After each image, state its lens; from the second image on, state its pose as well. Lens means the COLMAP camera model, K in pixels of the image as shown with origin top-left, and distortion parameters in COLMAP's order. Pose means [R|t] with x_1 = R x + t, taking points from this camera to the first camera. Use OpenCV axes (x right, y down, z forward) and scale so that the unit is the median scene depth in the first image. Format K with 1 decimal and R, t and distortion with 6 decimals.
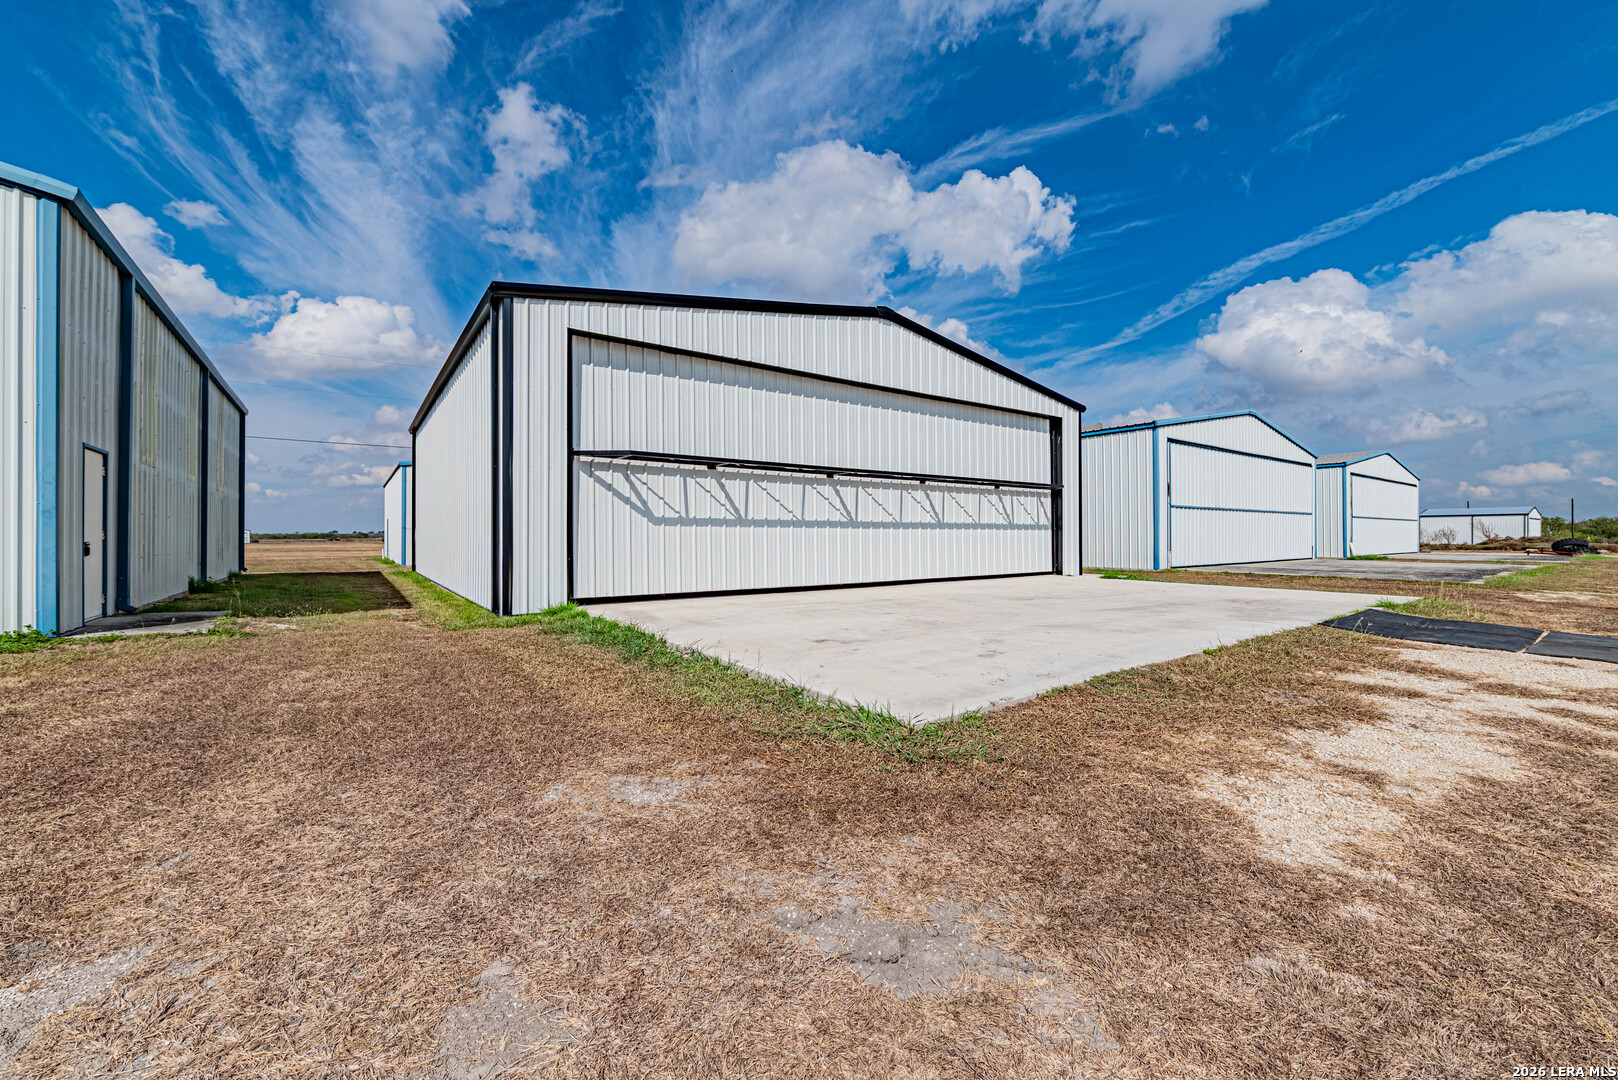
lens RADIAL K [[643.5, 0, 804.4], [0, 643.5, 530.0], [0, 0, 1]] dist [-0.005177, 0.000073]
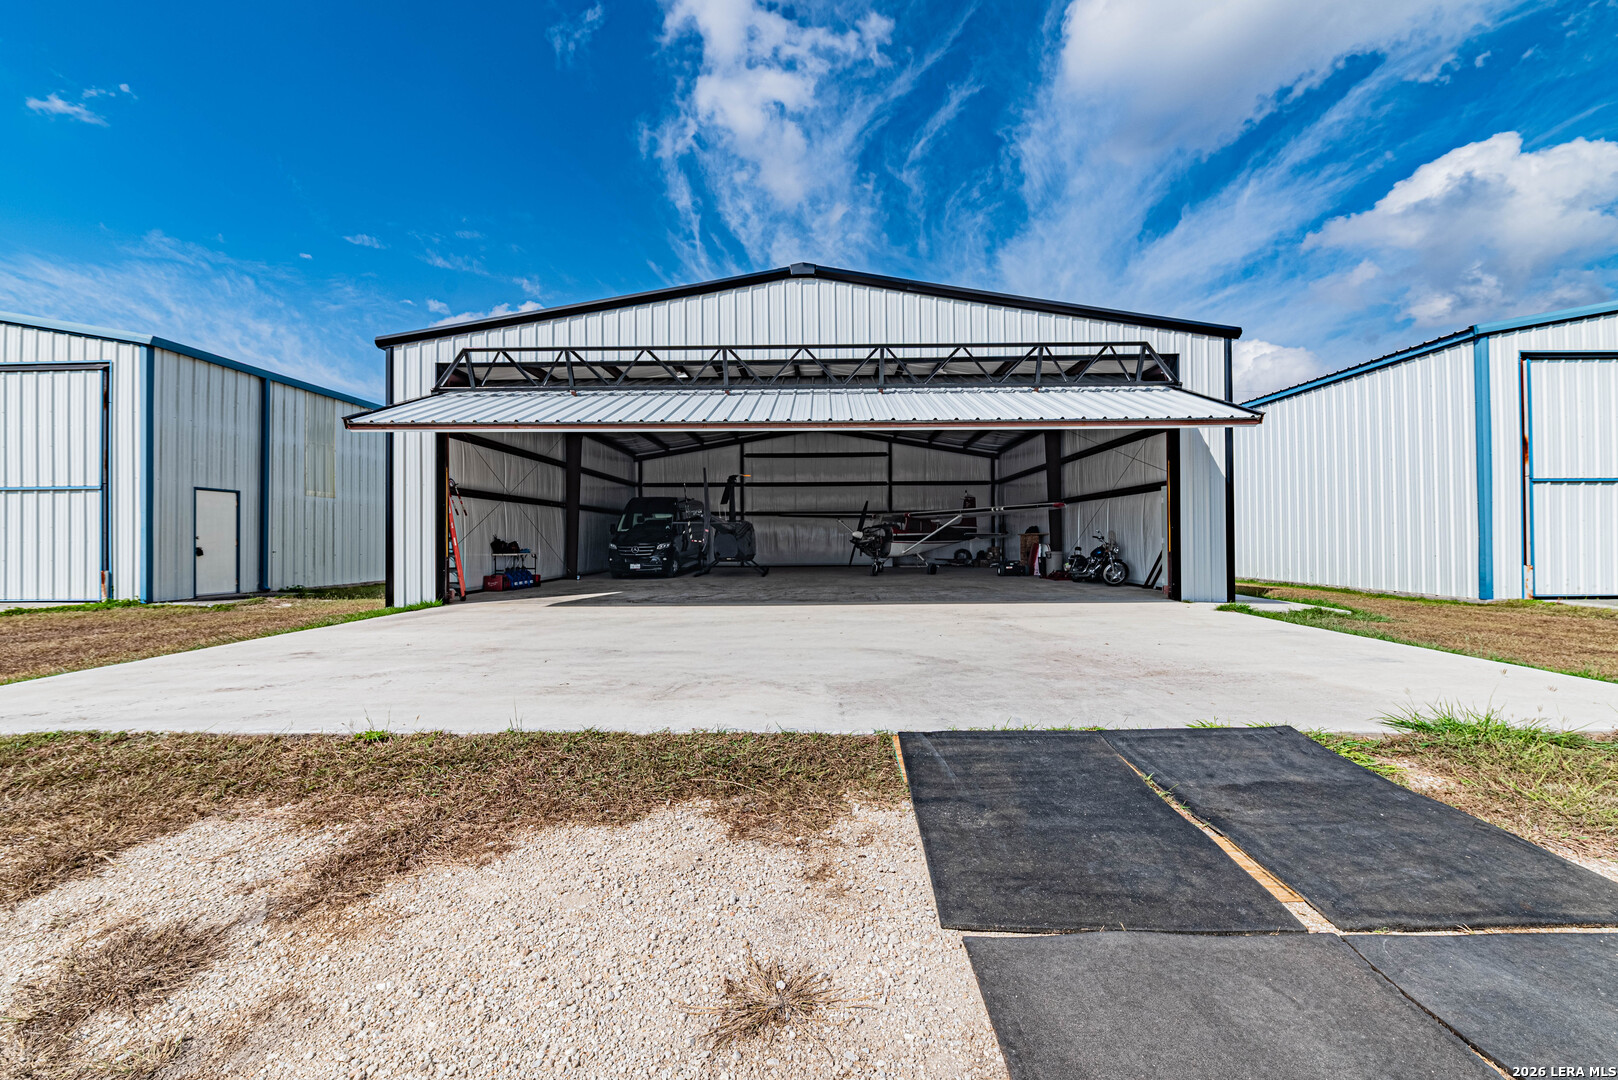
lens RADIAL K [[643.5, 0, 816.7], [0, 643.5, 551.5], [0, 0, 1]] dist [-0.005177, 0.000073]
pose [[0.800751, 0.008737, -0.598934, 0.381294], [0.010039, 0.999557, 0.028002, -0.000201], [0.598914, -0.028435, 0.800308, 0.204956]]
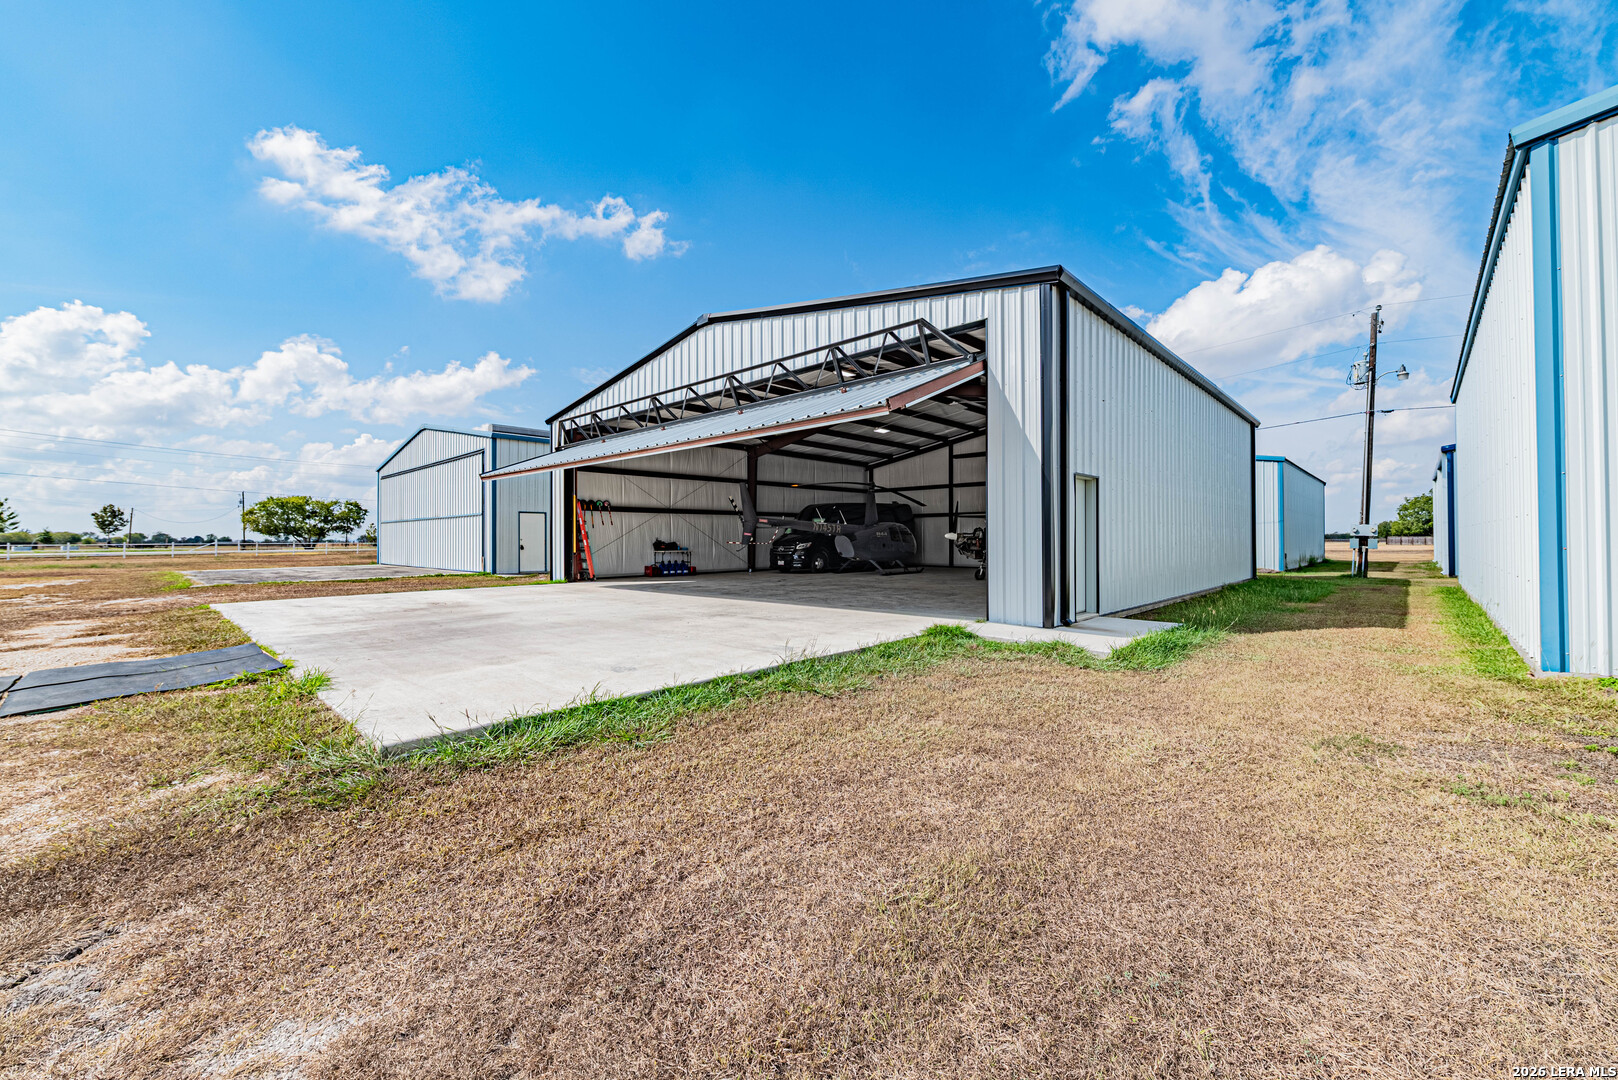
lens RADIAL K [[643.5, 0, 816.6], [0, 643.5, 508.7], [0, 0, 1]] dist [-0.005177, 0.000073]
pose [[0.189319, -0.046718, -0.980804, 0.673970], [0.015170, 0.998887, -0.044651, 0.001828], [0.981799, -0.006425, 0.189817, 0.580104]]
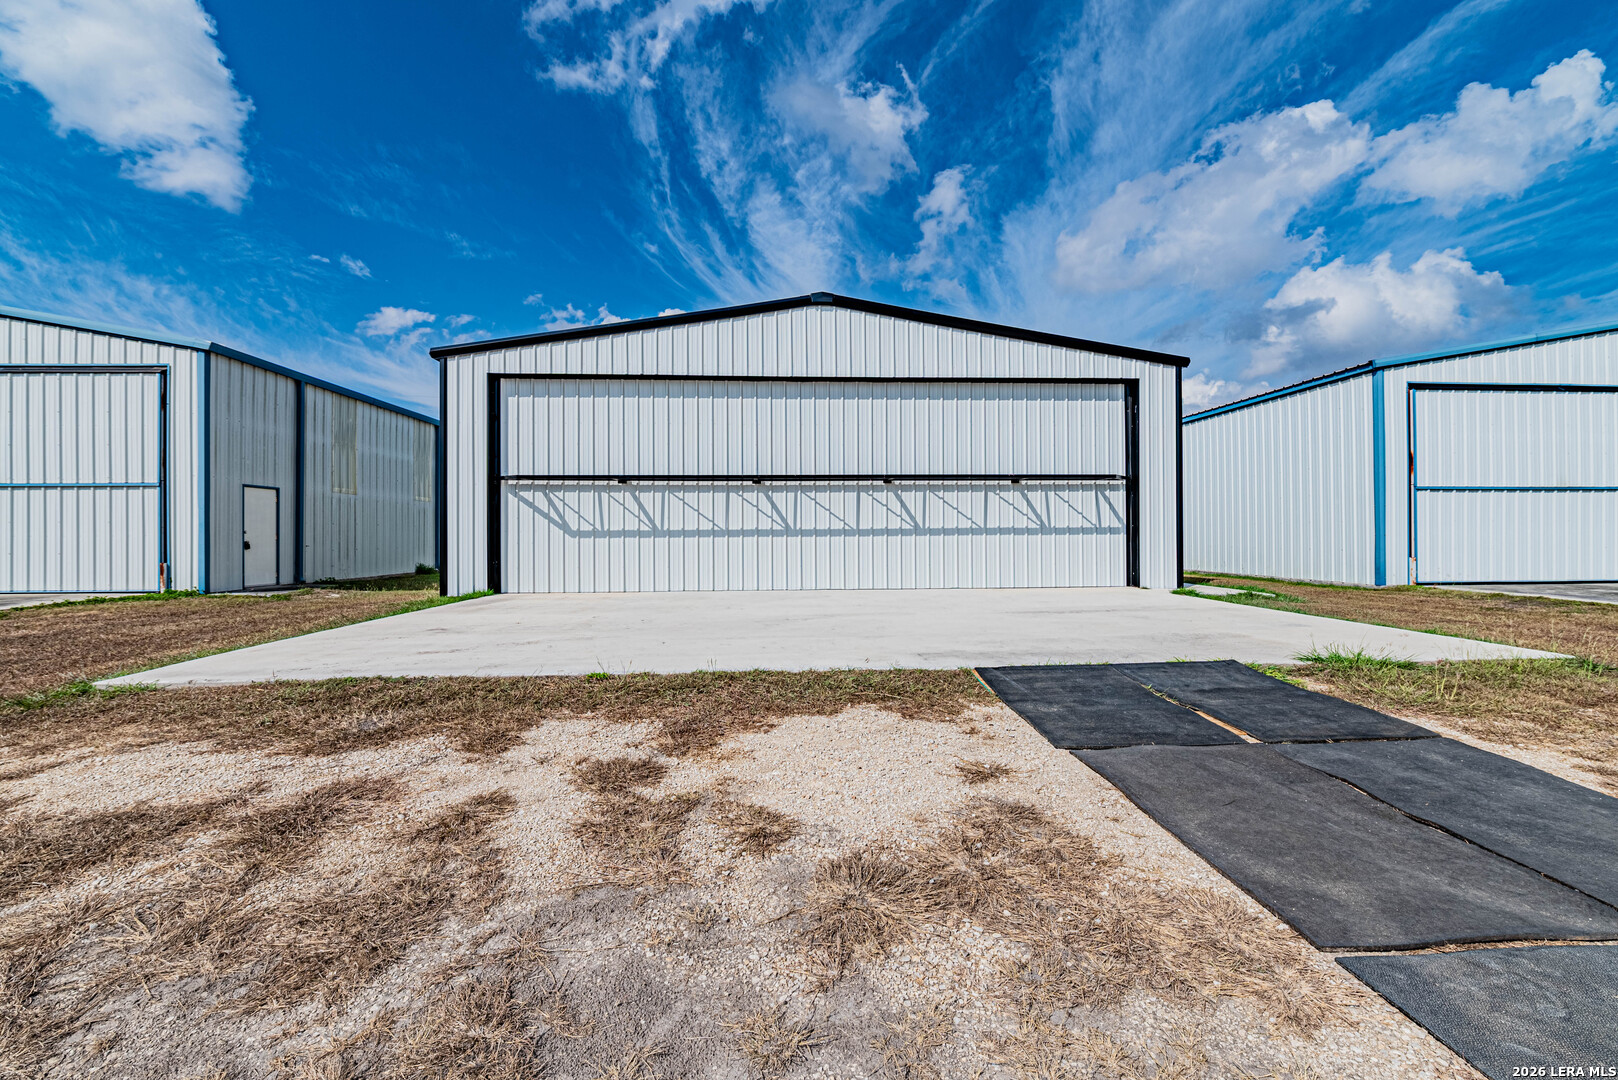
lens RADIAL K [[643.5, 0, 816.2], [0, 643.5, 551.8], [0, 0, 1]] dist [-0.005177, 0.000073]
pose [[0.841731, 0.012252, -0.539758, 0.377712], [0.007174, 0.999400, 0.033873, -0.000156], [0.539849, -0.032384, 0.841139, 0.116810]]
